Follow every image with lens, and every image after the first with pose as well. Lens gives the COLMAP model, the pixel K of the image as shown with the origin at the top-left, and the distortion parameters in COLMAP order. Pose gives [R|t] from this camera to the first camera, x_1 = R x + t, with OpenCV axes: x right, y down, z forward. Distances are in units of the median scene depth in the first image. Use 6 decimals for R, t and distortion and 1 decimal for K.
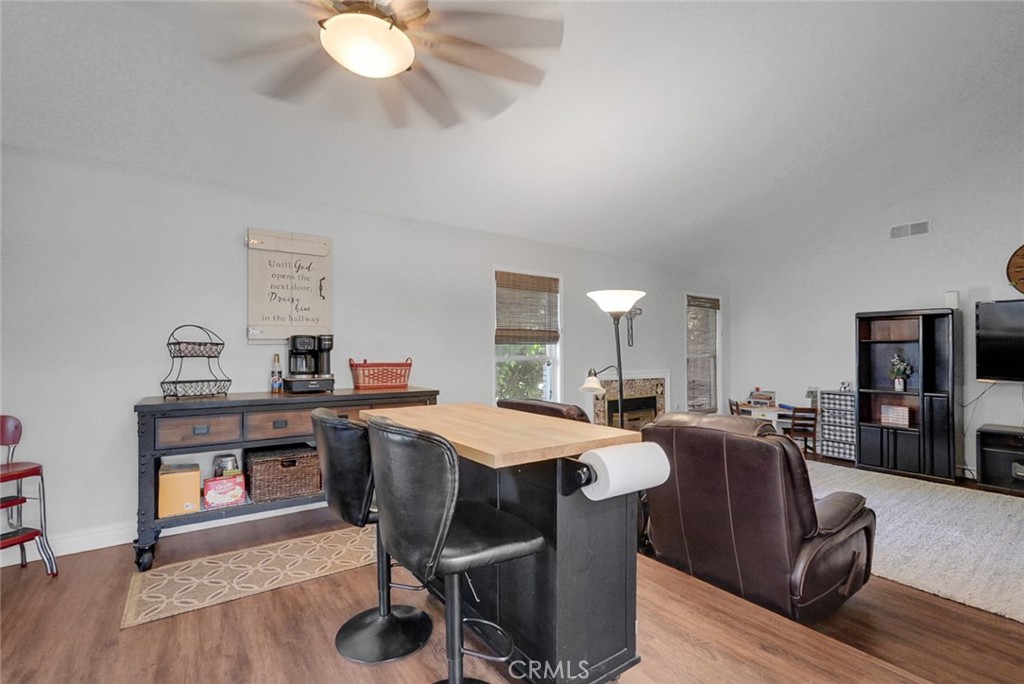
lens RADIAL K [[467.7, 0, 508.0], [0, 467.7, 344.1], [0, 0, 1]] dist [-0.012962, 0.001118]
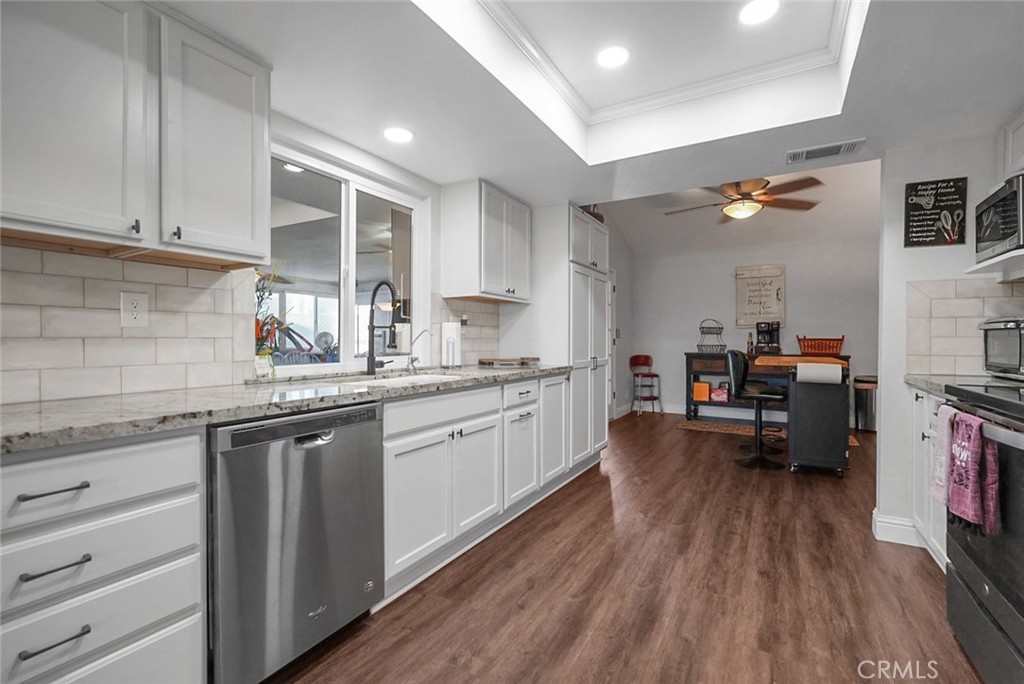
lens RADIAL K [[455.0, 0, 528.8], [0, 455.0, 338.0], [0, 0, 1]] dist [-0.001025, 0.016434]
pose [[0.430802, -0.007830, -0.902413, 0.774191], [0.011622, 0.999928, -0.003128, 0.037661], [0.902372, -0.009141, 0.430861, -0.599802]]
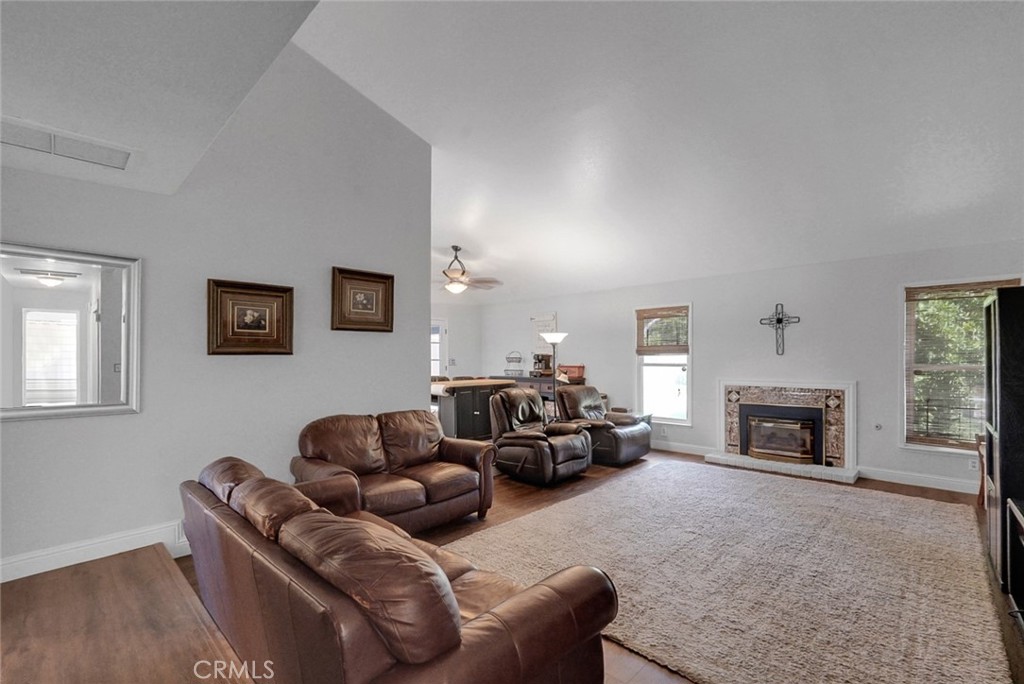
lens RADIAL K [[453.1, 0, 509.0], [0, 453.1, 349.1], [0, 0, 1]] dist [-0.010149, 0.000576]
pose [[0.170607, -0.019747, -0.985141, 1.969571], [0.021306, 0.999639, -0.016348, -0.009512], [0.985109, -0.018201, 0.170966, 0.413710]]
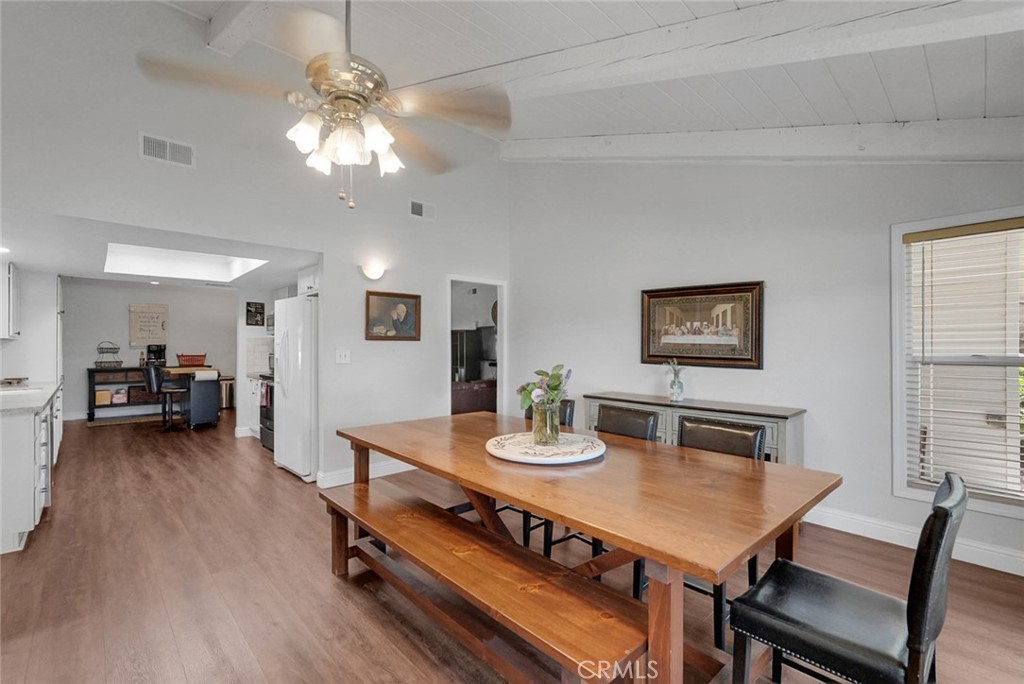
lens RADIAL K [[453.1, 0, 509.0], [0, 453.1, 349.1], [0, 0, 1]] dist [-0.010149, 0.000576]
pose [[0.991851, -0.006186, 0.127256, 1.235449], [0.003970, 0.999836, 0.017654, -0.031014], [-0.127345, -0.017005, 0.991713, -1.786636]]
